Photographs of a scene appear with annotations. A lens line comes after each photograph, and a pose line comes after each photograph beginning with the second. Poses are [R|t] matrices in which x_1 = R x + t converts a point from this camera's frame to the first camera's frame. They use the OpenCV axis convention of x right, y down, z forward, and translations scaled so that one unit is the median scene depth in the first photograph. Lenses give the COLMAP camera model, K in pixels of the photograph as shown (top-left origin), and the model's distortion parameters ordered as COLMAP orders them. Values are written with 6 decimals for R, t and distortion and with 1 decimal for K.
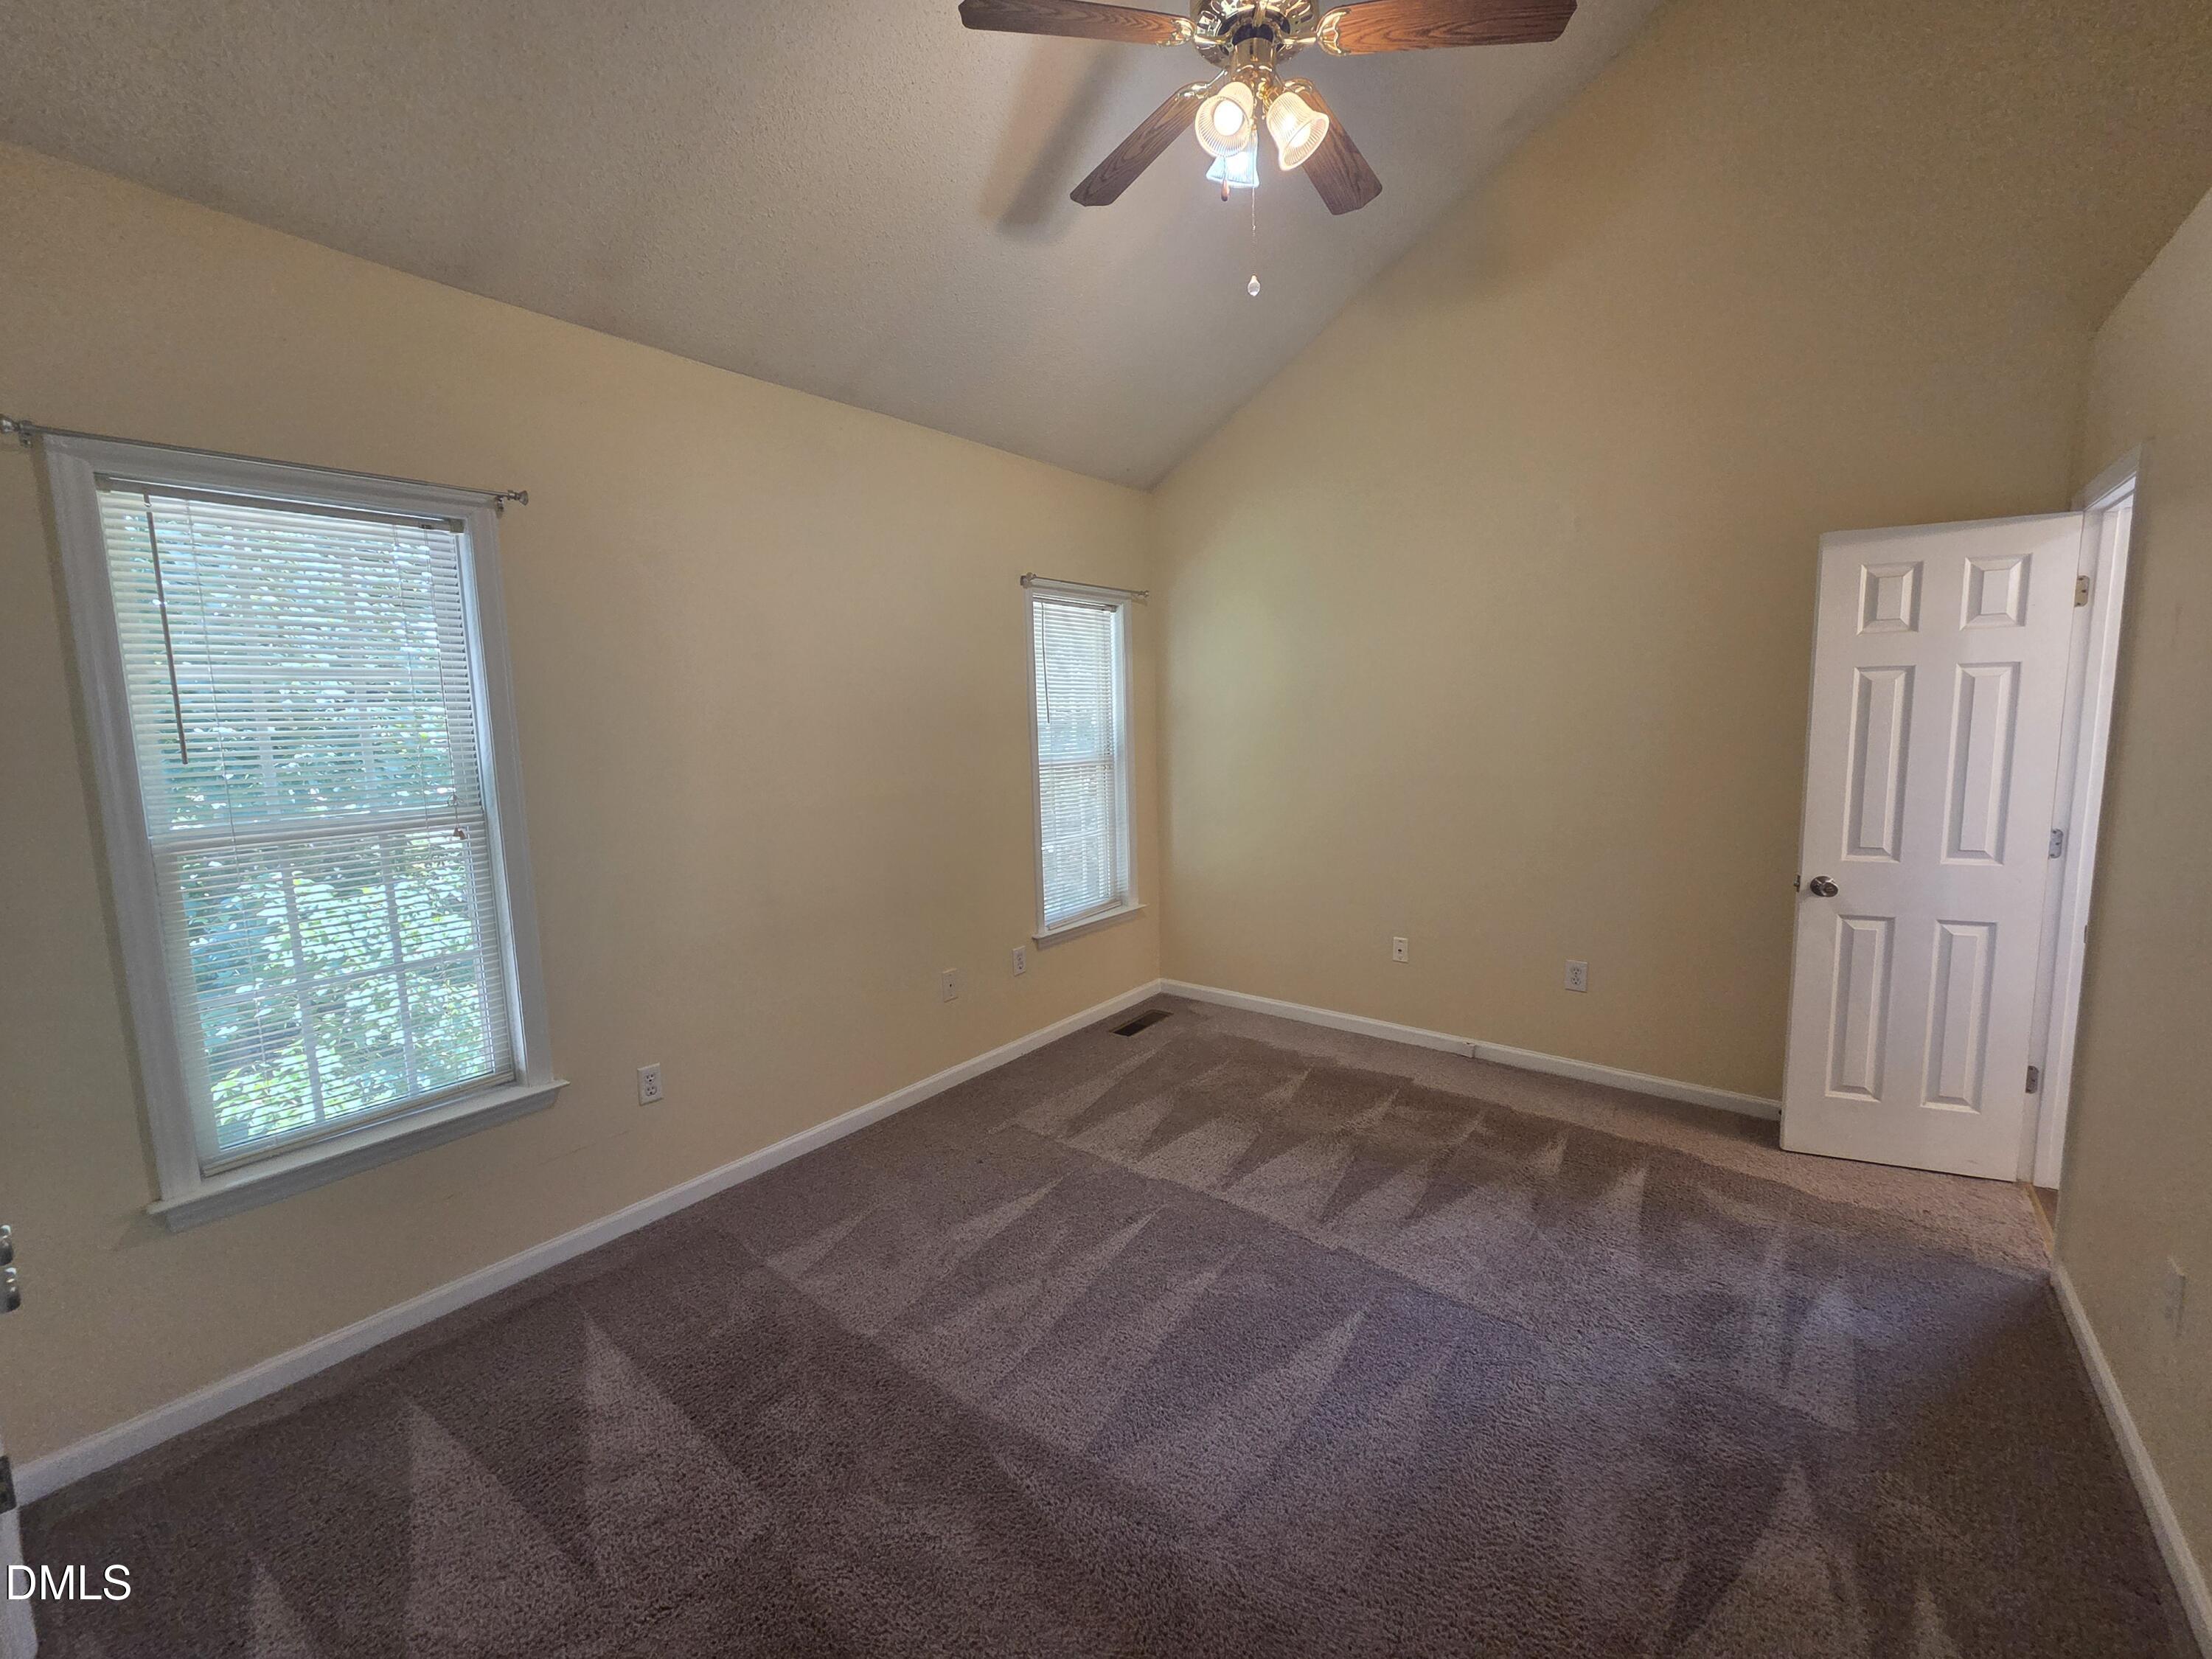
lens RADIAL K [[908.2, 0, 1100.1], [0, 908.2, 820.1], [0, 0, 1]] dist [-0.002133, -0.000414]
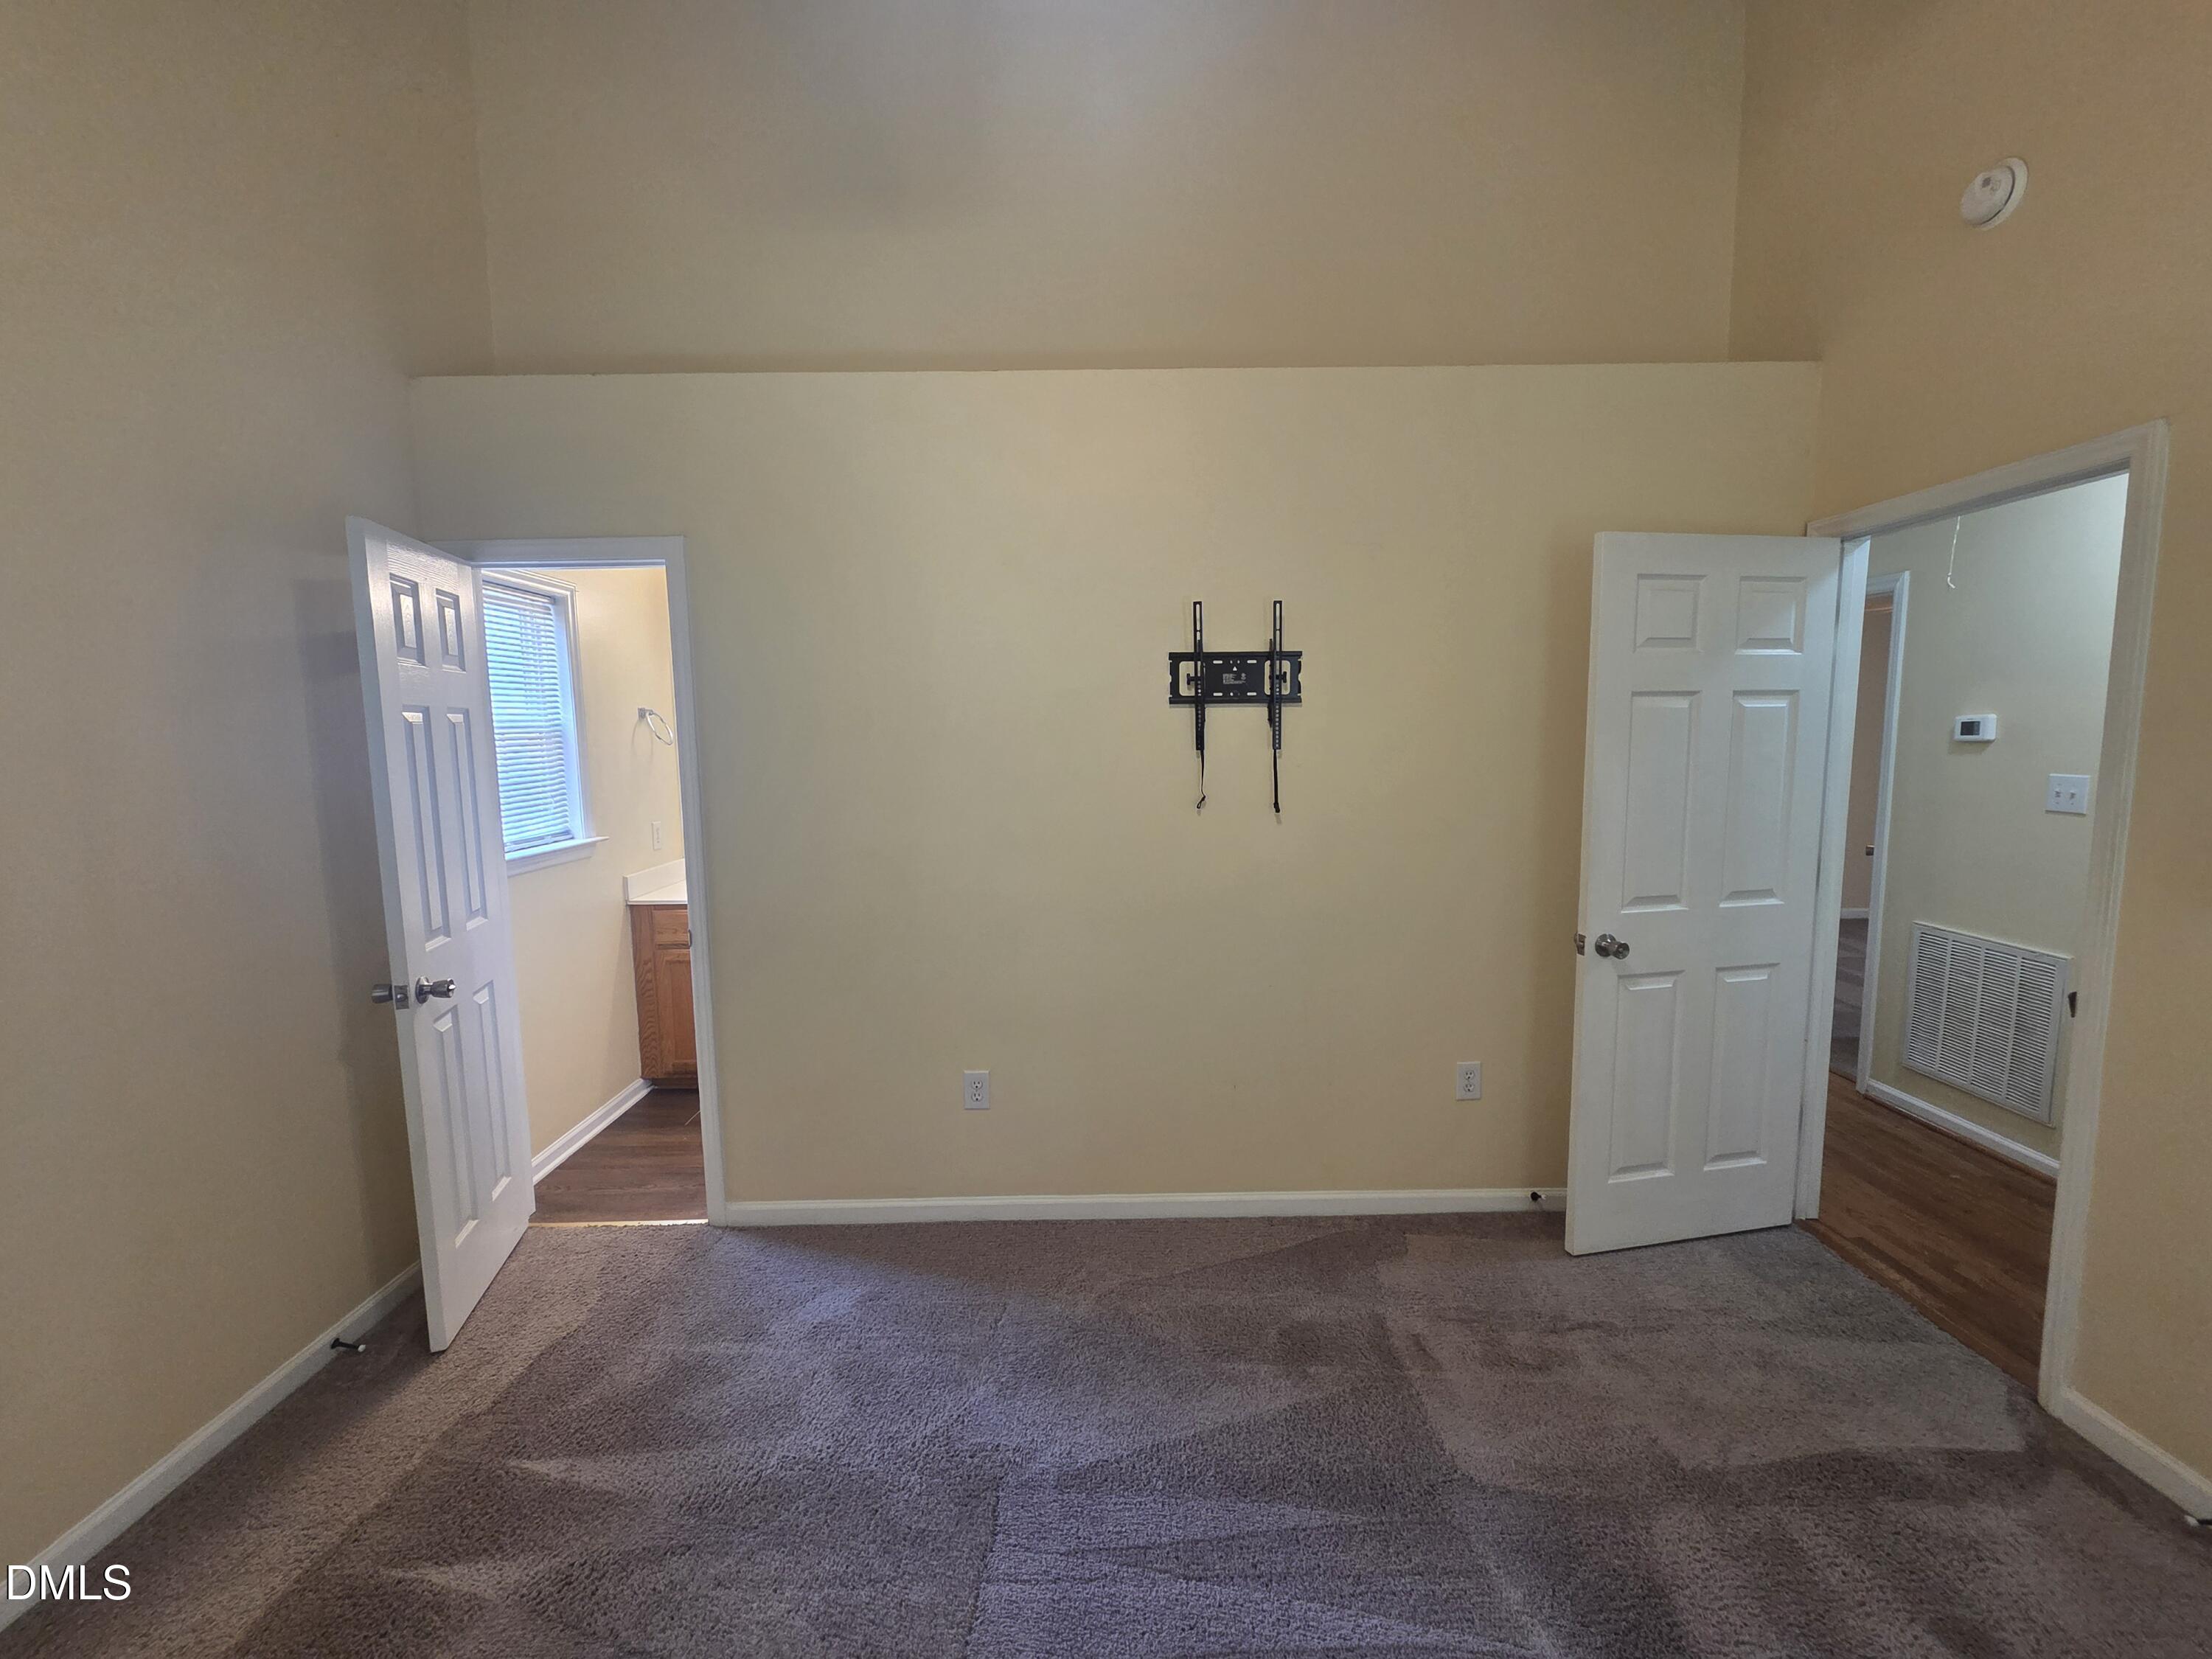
lens RADIAL K [[910.6, 0, 1109.8], [0, 910.6, 828.2], [0, 0, 1]] dist [0.001001, -0.000622]
pose [[-0.622210, -0.053477, 0.781021, -0.135979], [0.123565, 0.978449, 0.165435, -0.102639], [-0.773037, 0.199442, -0.602193, 0.880591]]
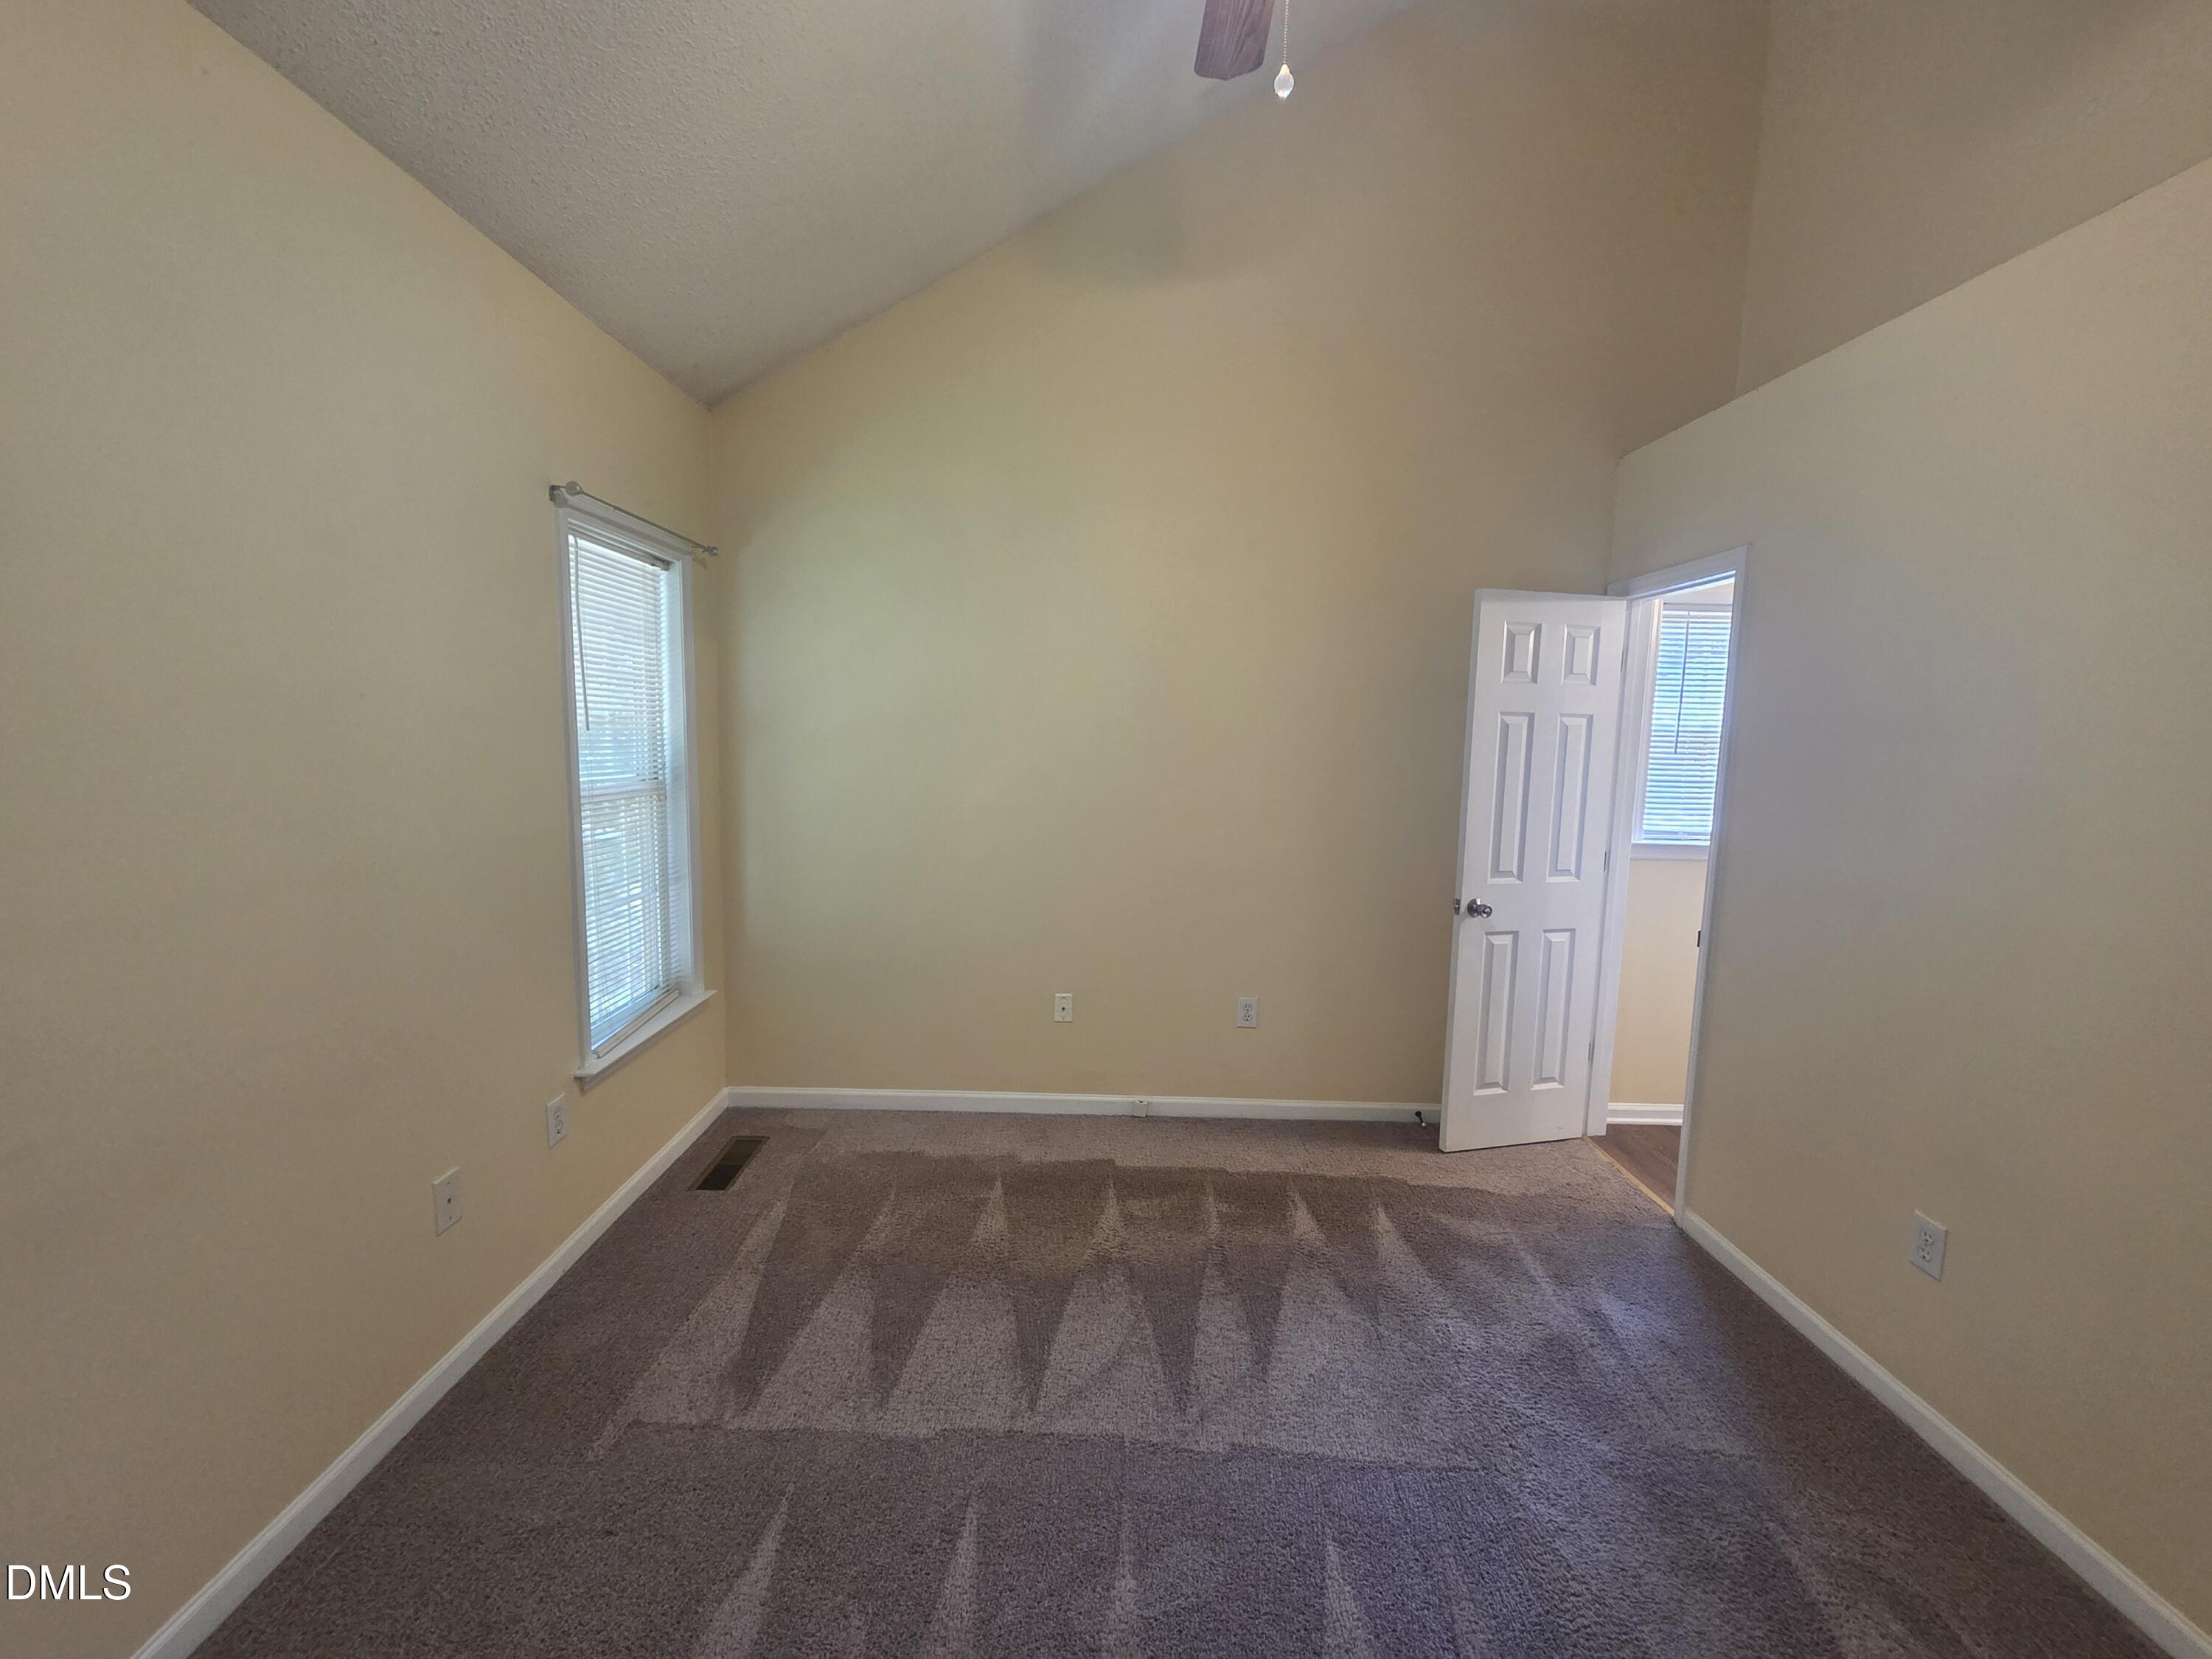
lens RADIAL K [[915.5, 0, 1102.8], [0, 915.5, 825.4], [0, 0, 1]] dist [0.002204, -0.000246]
pose [[0.784378, -0.026734, 0.619707, -0.220288], [0.032675, 0.999464, 0.001759, -0.039222], [-0.619422, 0.018869, 0.784831, 0.360630]]
